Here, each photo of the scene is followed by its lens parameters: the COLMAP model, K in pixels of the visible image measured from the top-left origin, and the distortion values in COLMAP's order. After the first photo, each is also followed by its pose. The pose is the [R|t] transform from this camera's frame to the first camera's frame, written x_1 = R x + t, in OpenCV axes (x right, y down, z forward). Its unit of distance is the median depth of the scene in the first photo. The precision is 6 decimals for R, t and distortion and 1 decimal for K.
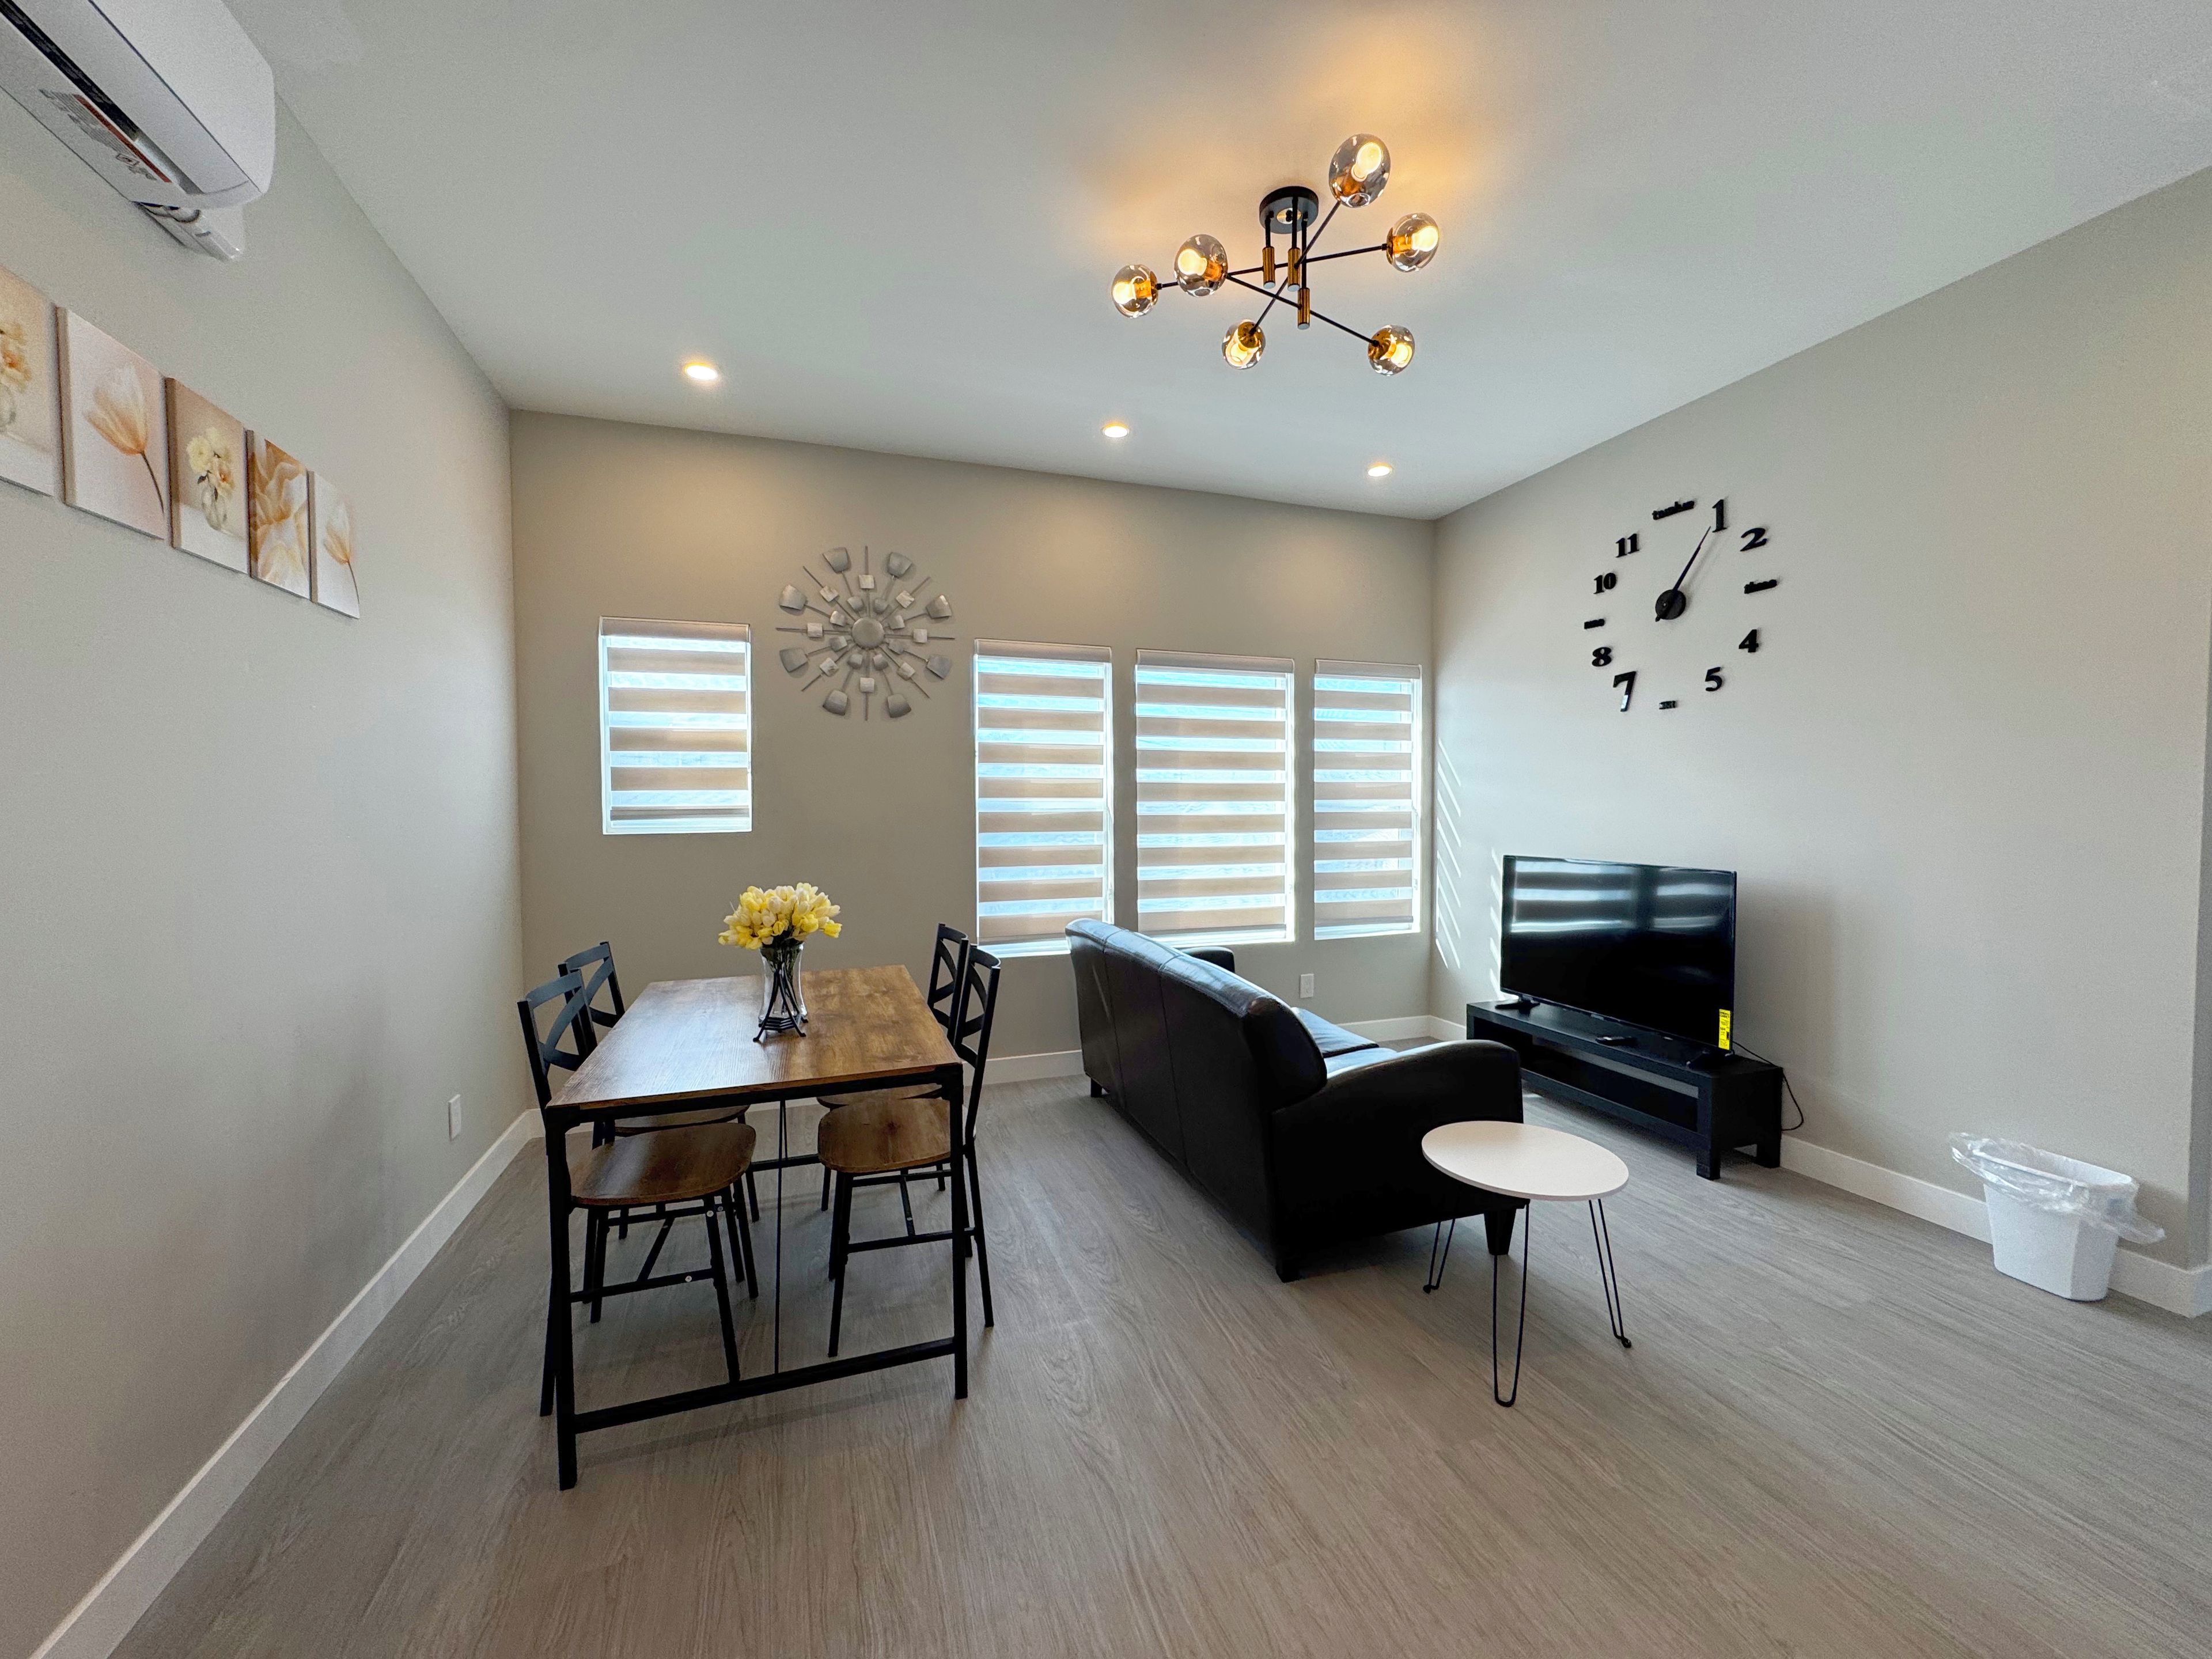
lens RADIAL K [[891.6, 0, 1108.6], [0, 891.6, 831.7], [0, 0, 1]] dist [-0.000866, -0.000044]
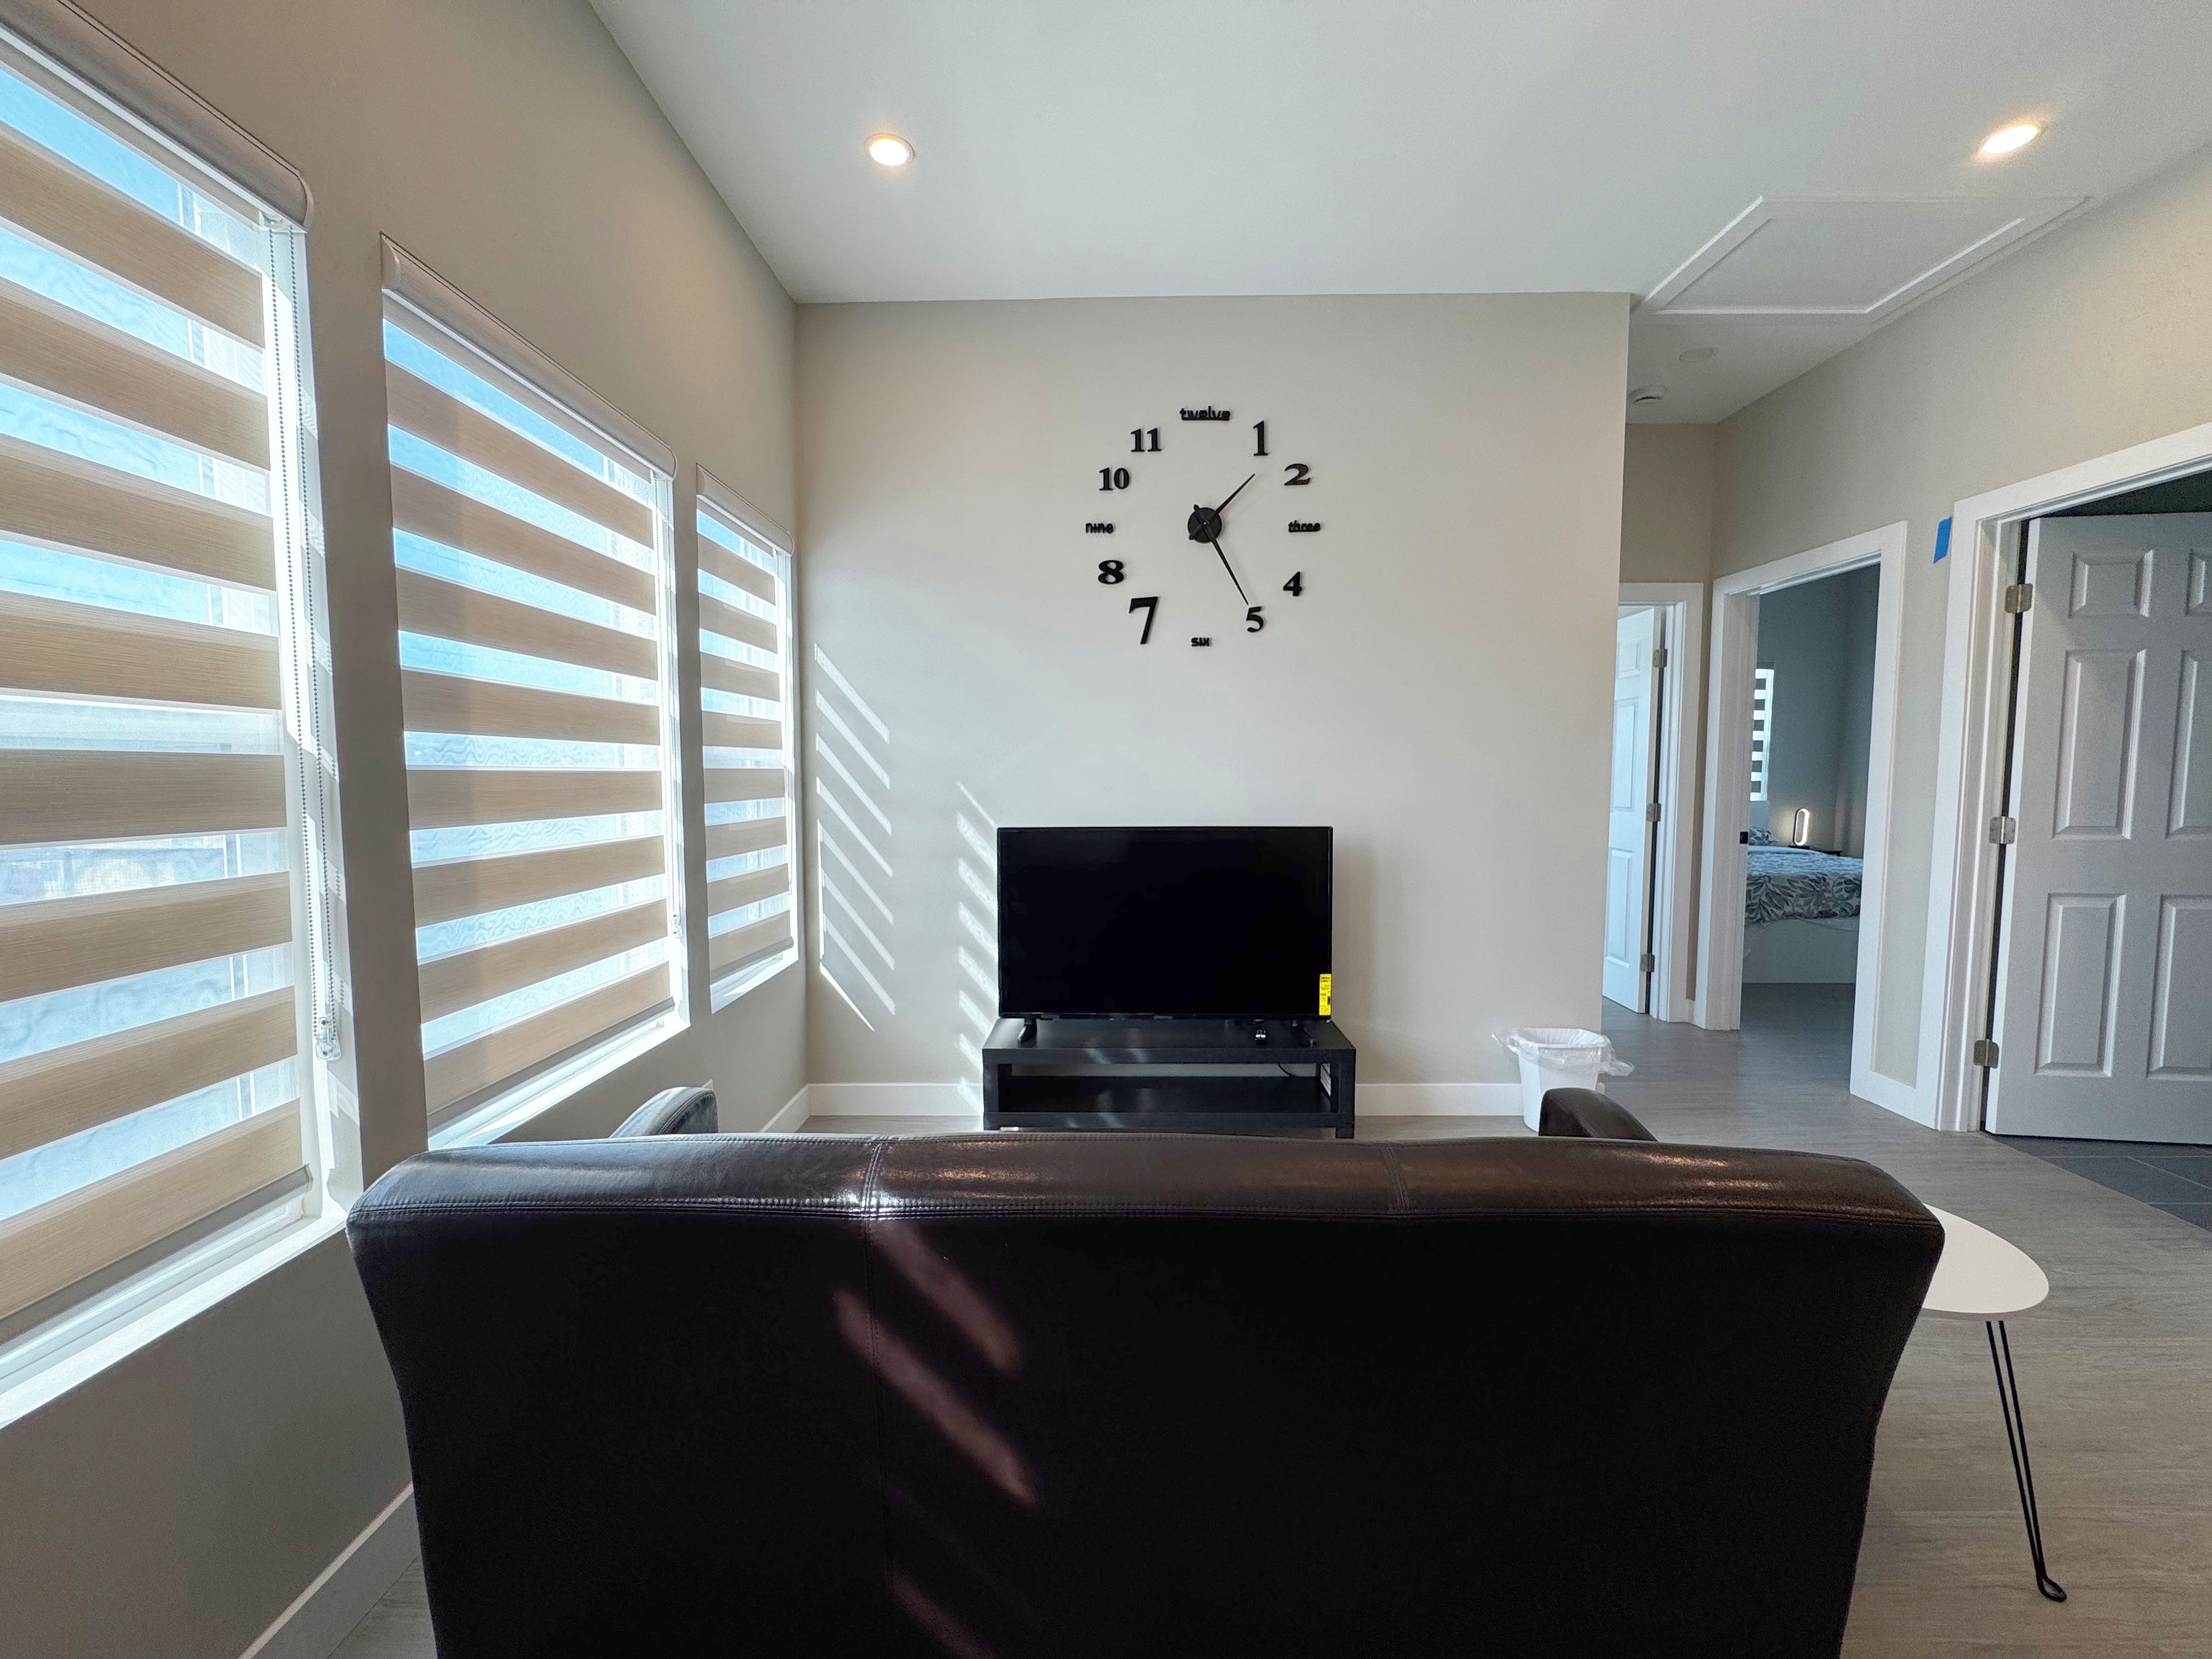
lens RADIAL K [[891.6, 0, 1102.4], [0, 891.6, 824.5], [0, 0, 1]] dist [-0.000866, -0.000044]
pose [[0.333114, -0.054119, 0.941332, -0.225674], [0.033006, 0.998409, 0.045721, -0.006914], [-0.942309, 0.015839, 0.334370, 0.776694]]
